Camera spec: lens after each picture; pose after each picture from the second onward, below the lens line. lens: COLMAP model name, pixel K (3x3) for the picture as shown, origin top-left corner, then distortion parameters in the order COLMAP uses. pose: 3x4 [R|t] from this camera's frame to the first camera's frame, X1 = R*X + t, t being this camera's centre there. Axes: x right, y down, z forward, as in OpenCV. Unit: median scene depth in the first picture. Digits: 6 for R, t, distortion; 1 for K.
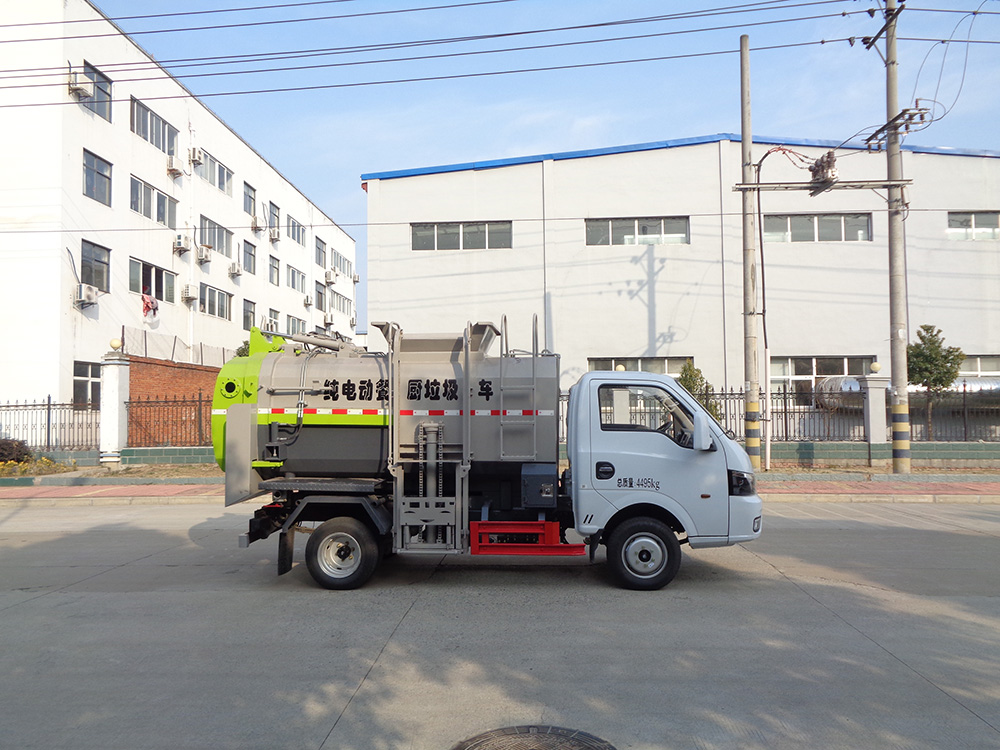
lens RADIAL K [[767.8, 0, 456.2], [0, 767.8, 375.5], [0, 0, 1]] dist [-0.003915, 0.003325]
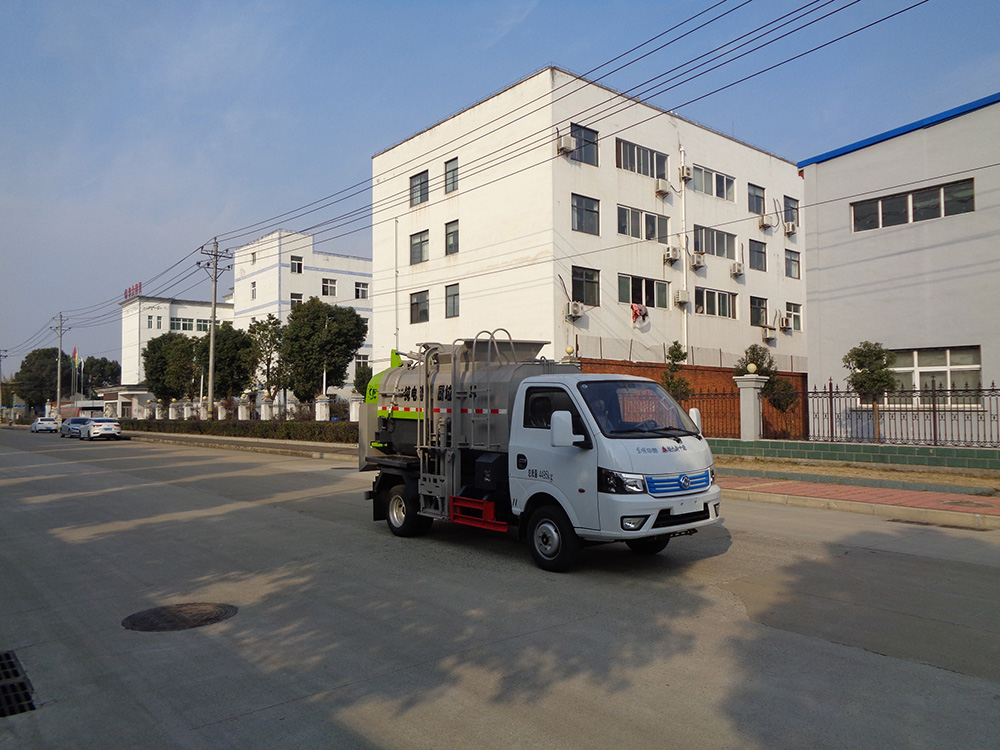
lens RADIAL K [[752.3, 0, 500.7], [0, 752.3, 360.1], [0, 0, 1]] dist [0.000071, -0.000065]
pose [[0.705340, -0.035487, -0.707980, 0.285637], [0.029559, 0.999350, -0.020643, -0.002550], [0.708253, -0.006367, 0.705930, 0.048763]]
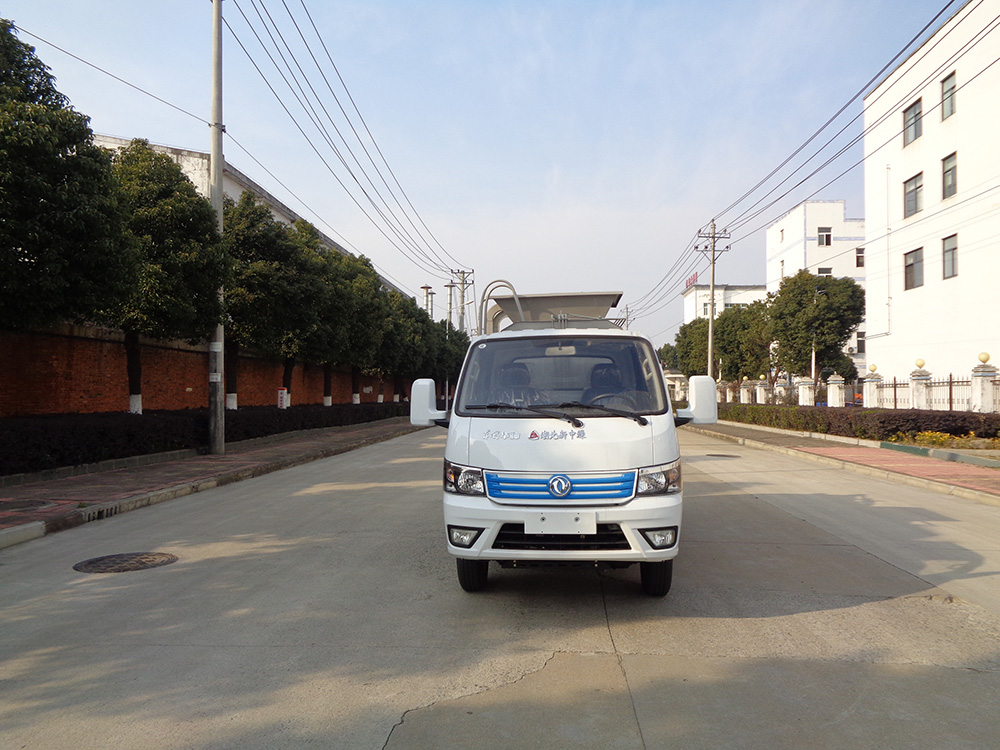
lens RADIAL K [[765.4, 0, 550.7], [0, 765.4, 376.0], [0, 0, 1]] dist [0.005957, -0.003486]
pose [[0.055205, -0.010107, -0.998424, 0.322375], [0.040020, 0.999168, -0.007901, 0.015145], [0.997673, -0.039520, 0.055564, 0.304615]]
